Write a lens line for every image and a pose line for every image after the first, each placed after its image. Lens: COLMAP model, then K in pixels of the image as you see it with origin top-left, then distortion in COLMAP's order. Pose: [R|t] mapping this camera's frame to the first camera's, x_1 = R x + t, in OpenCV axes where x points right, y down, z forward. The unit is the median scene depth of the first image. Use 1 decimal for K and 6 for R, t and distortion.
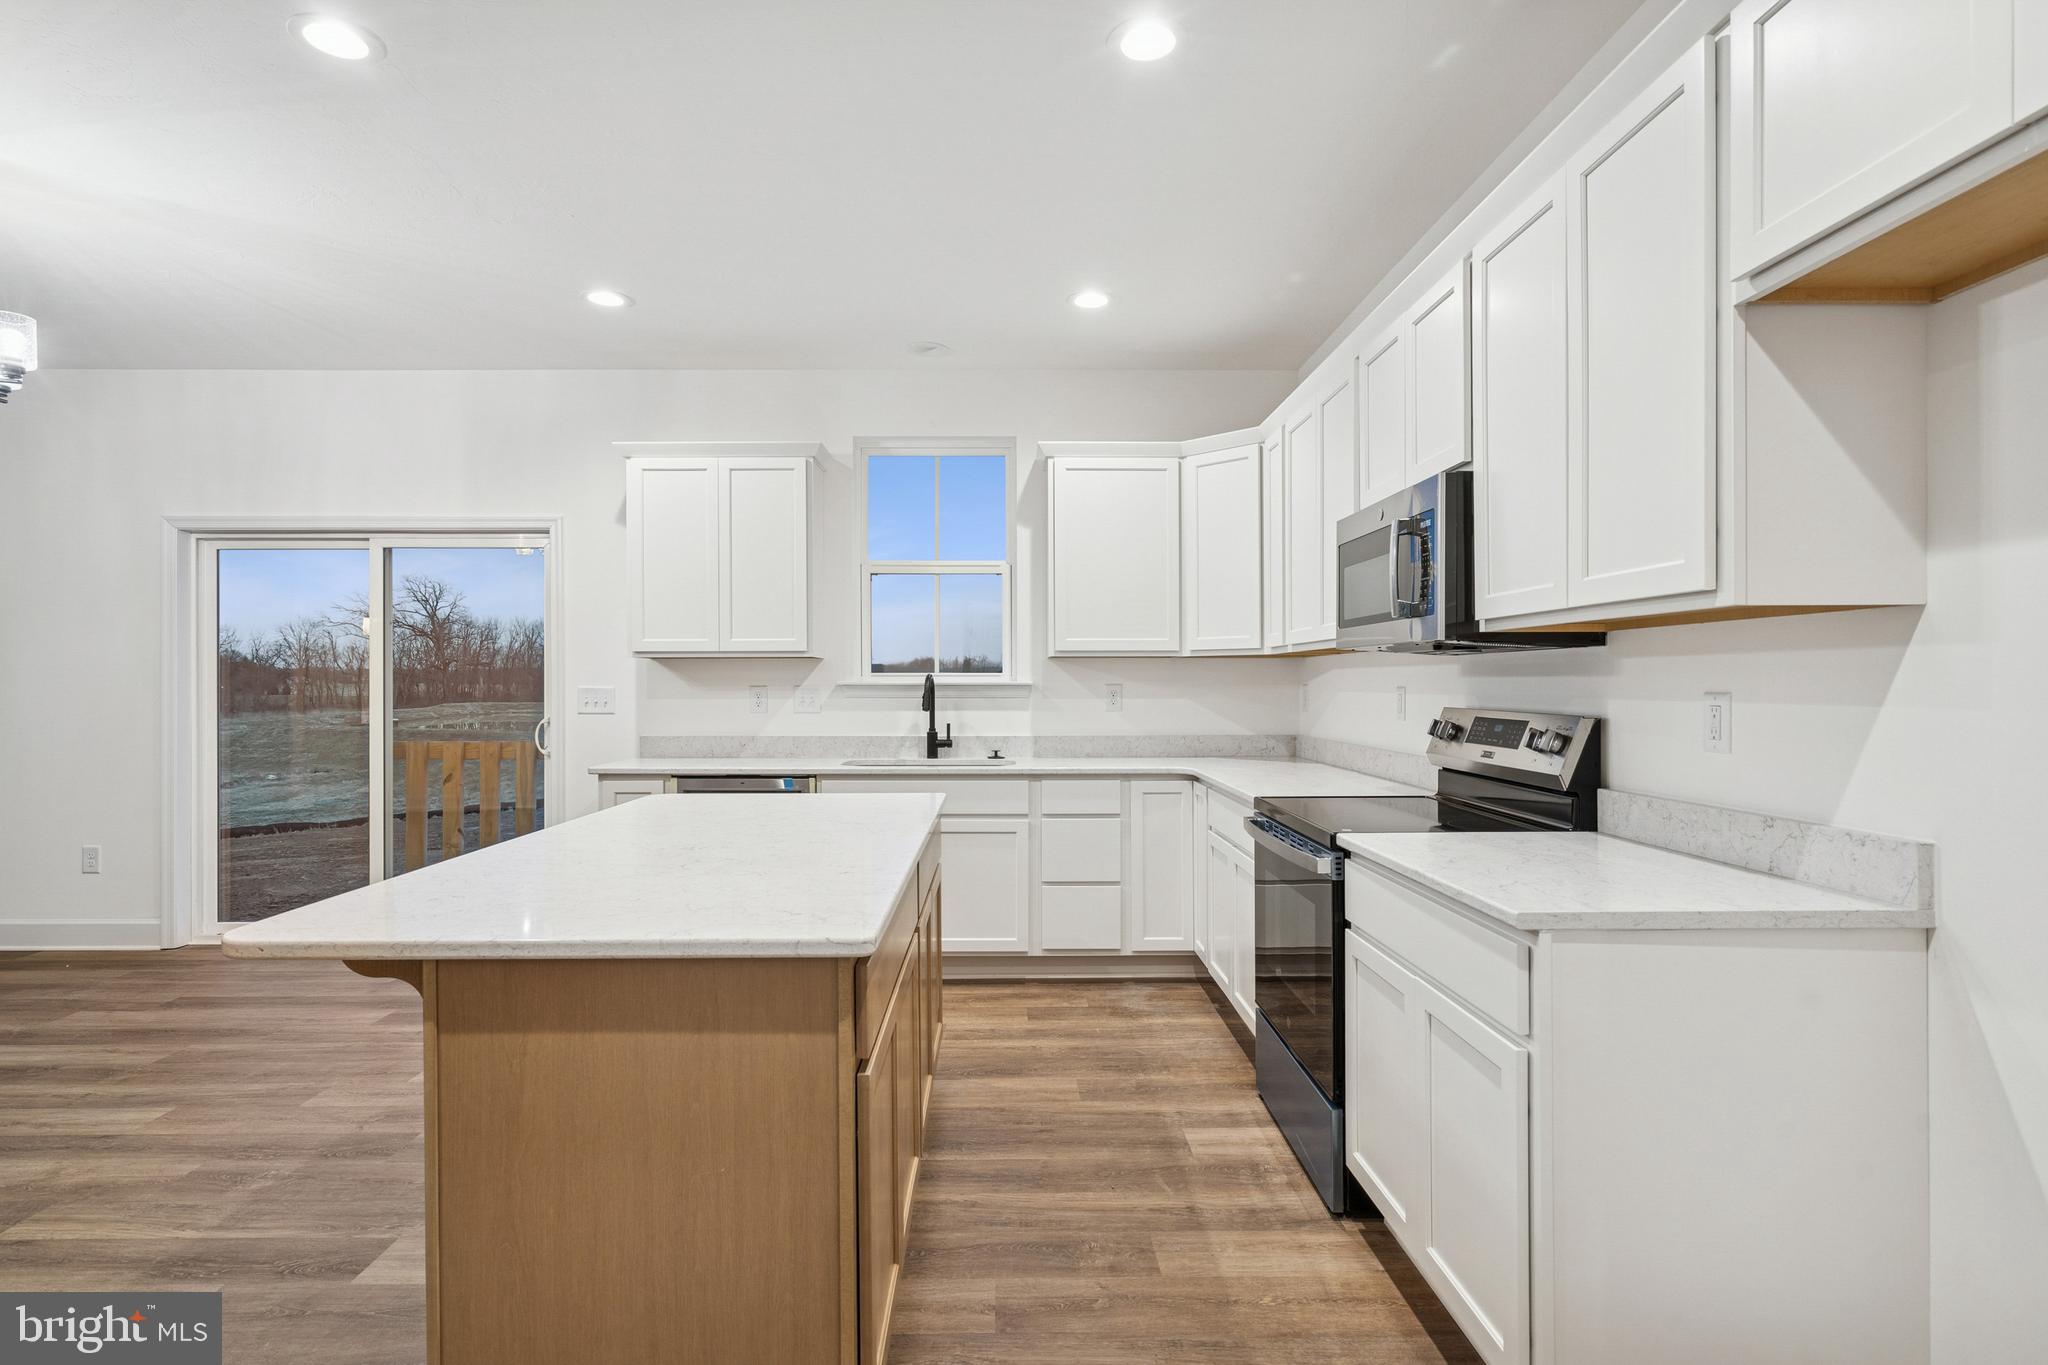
lens RADIAL K [[1059.9, 0, 1004.0], [0, 1059.9, 684.3], [0, 0, 1]] dist [-0.003793, -0.000018]
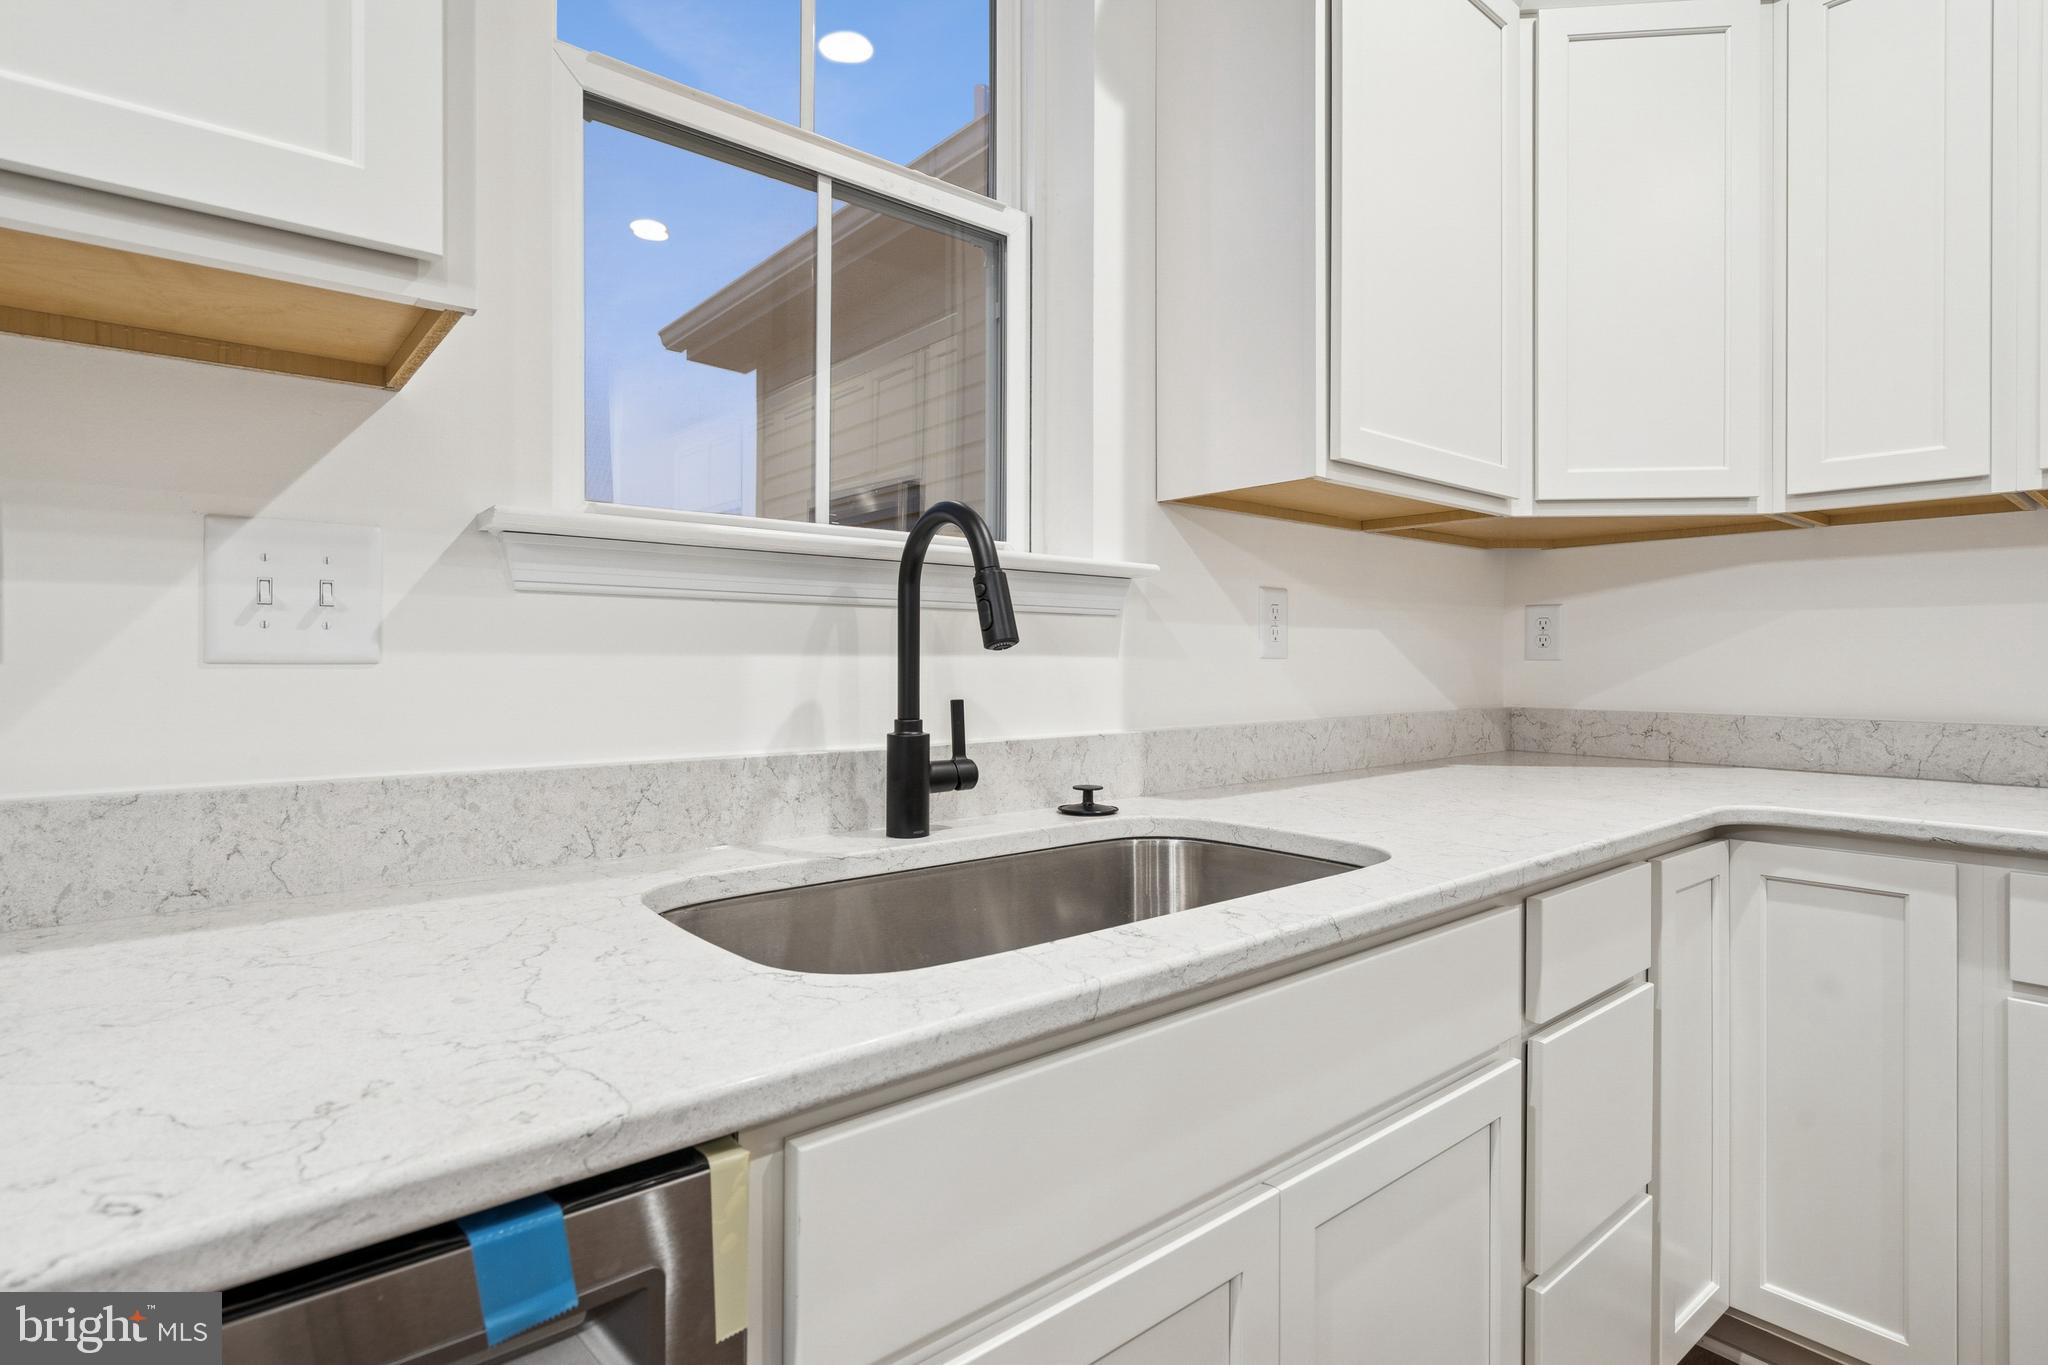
lens RADIAL K [[1006.2, 0, 996.1], [0, 1006.2, 664.0], [0, 0, 1]] dist [-0.001046, 0.000500]
pose [[0.768604, 0.000640, 0.639725, -0.315550], [-0.002403, 0.999995, 0.001886, 0.041457], [-0.639720, -0.002987, 0.768602, 1.206674]]
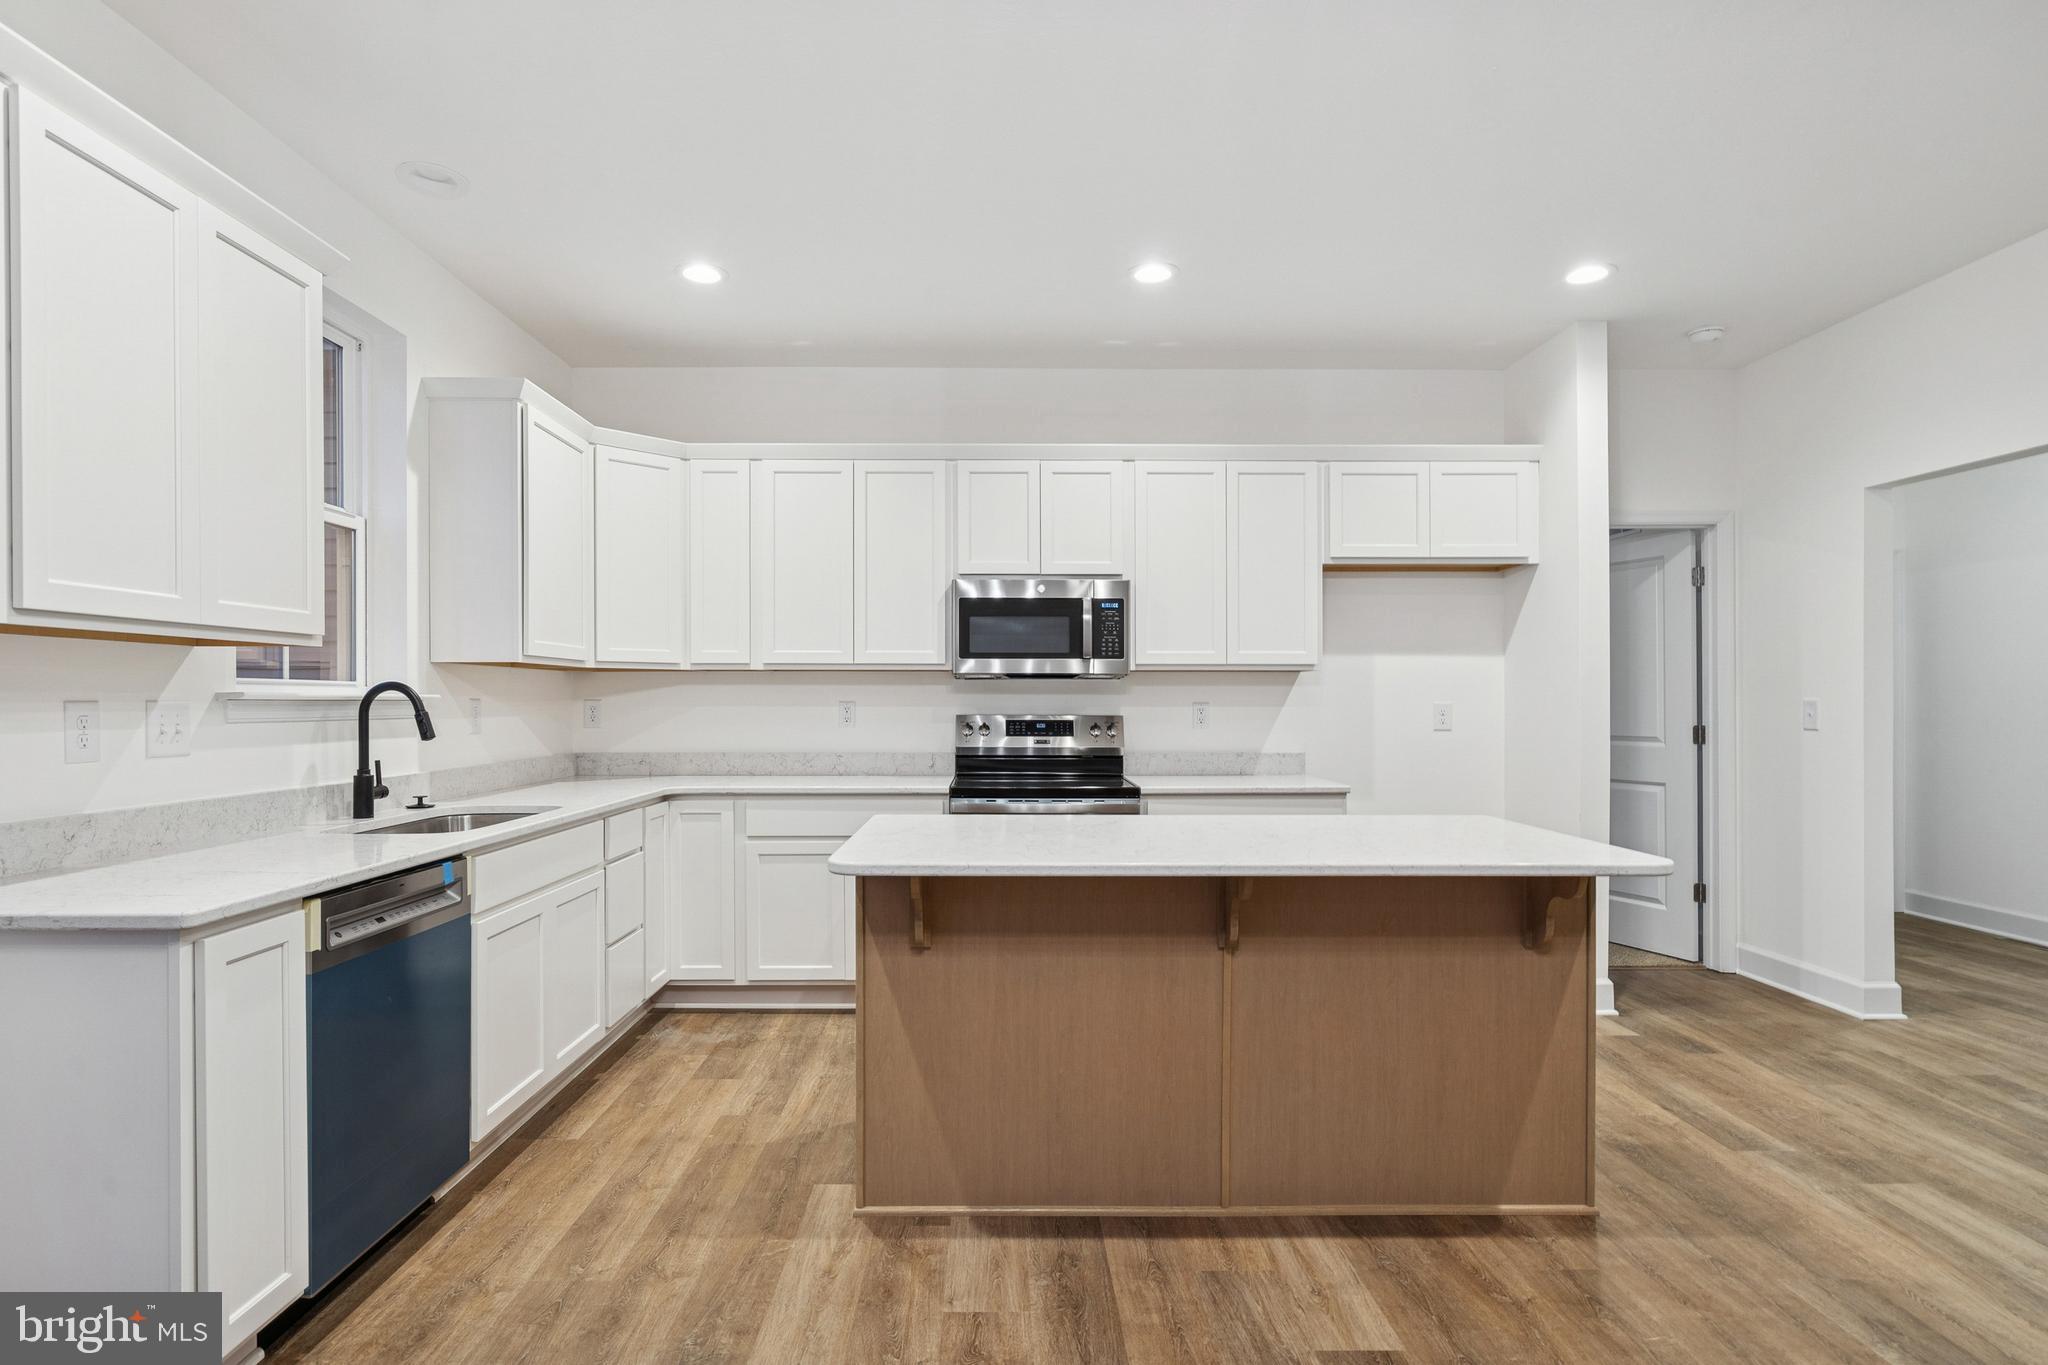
lens RADIAL K [[1092.3, 0, 1046.0], [0, 1092.3, 700.1], [0, 0, 1]] dist [-0.003221, 0.001135]
pose [[-0.055125, 0.001501, 0.998478, -1.096024], [0.000570, 0.999999, -0.001472, 0.003426], [-0.998479, 0.000488, -0.055126, 0.965744]]
